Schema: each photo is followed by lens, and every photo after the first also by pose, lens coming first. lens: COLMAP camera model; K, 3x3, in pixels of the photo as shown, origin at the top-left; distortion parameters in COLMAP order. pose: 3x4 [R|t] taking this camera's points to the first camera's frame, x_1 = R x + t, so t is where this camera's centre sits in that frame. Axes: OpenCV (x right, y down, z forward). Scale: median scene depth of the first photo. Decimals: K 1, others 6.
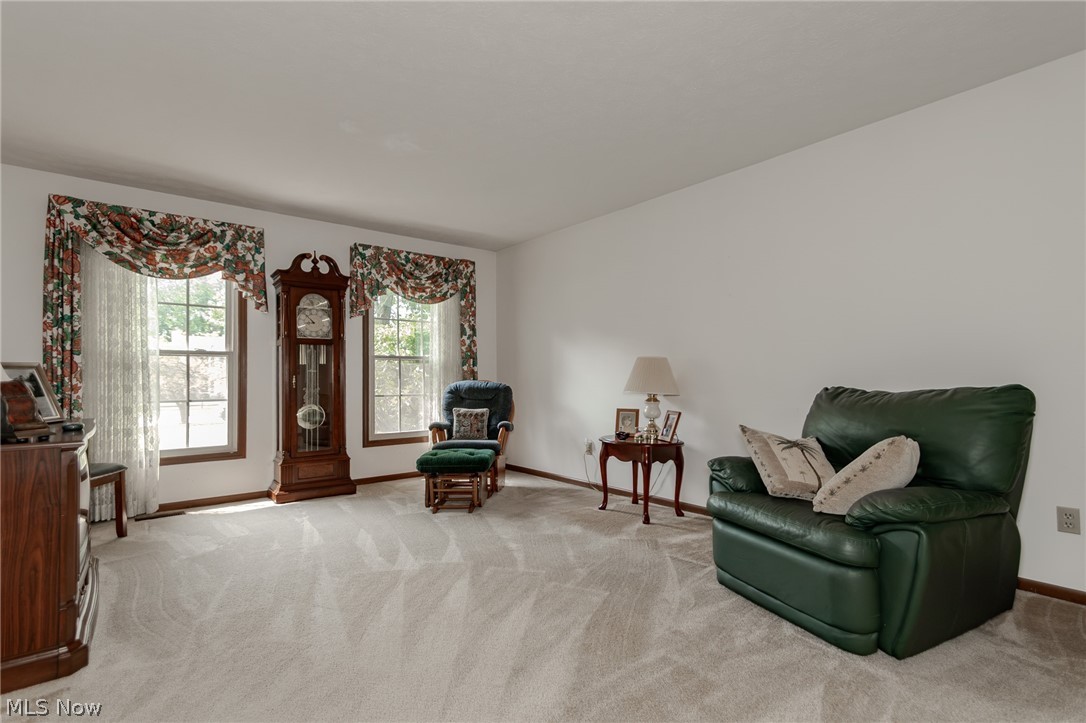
lens RADIAL K [[510.6, 0, 534.8], [0, 510.6, 366.4], [0, 0, 1]] dist [0.006035, -0.006614]
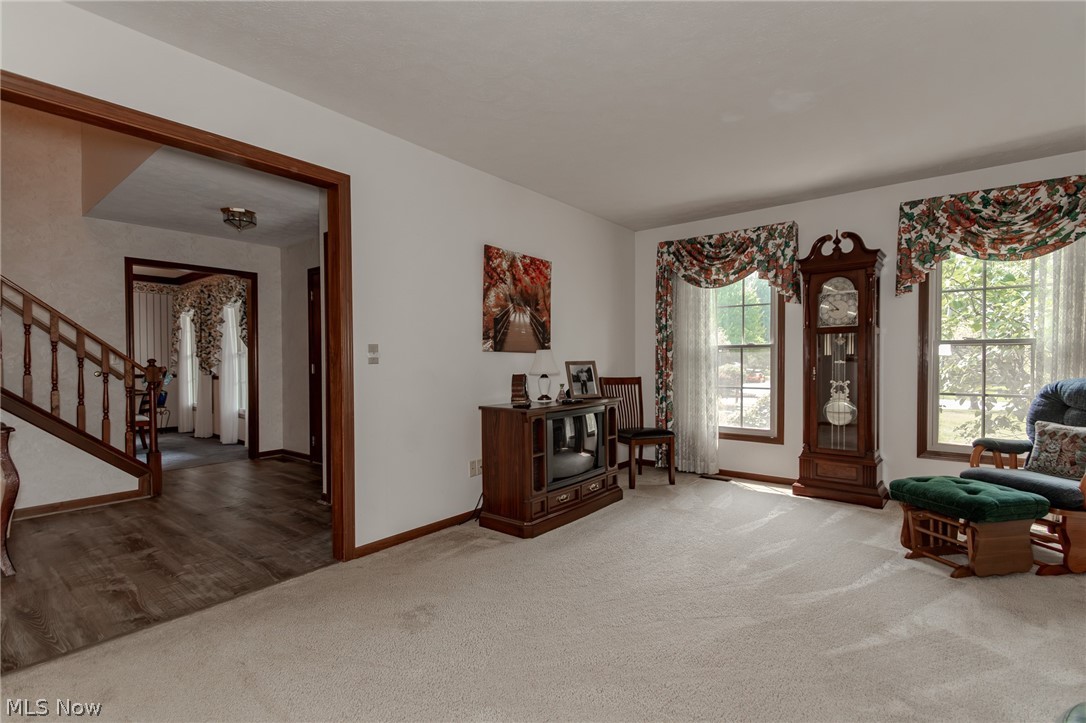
lens RADIAL K [[510.6, 0, 533.7], [0, 510.6, 365.0], [0, 0, 1]] dist [0.006035, -0.006614]
pose [[0.203355, 0.009666, -0.979057, 0.375591], [0.025432, 0.999562, 0.015151, -0.014475], [0.978775, -0.027981, 0.203020, 0.299133]]
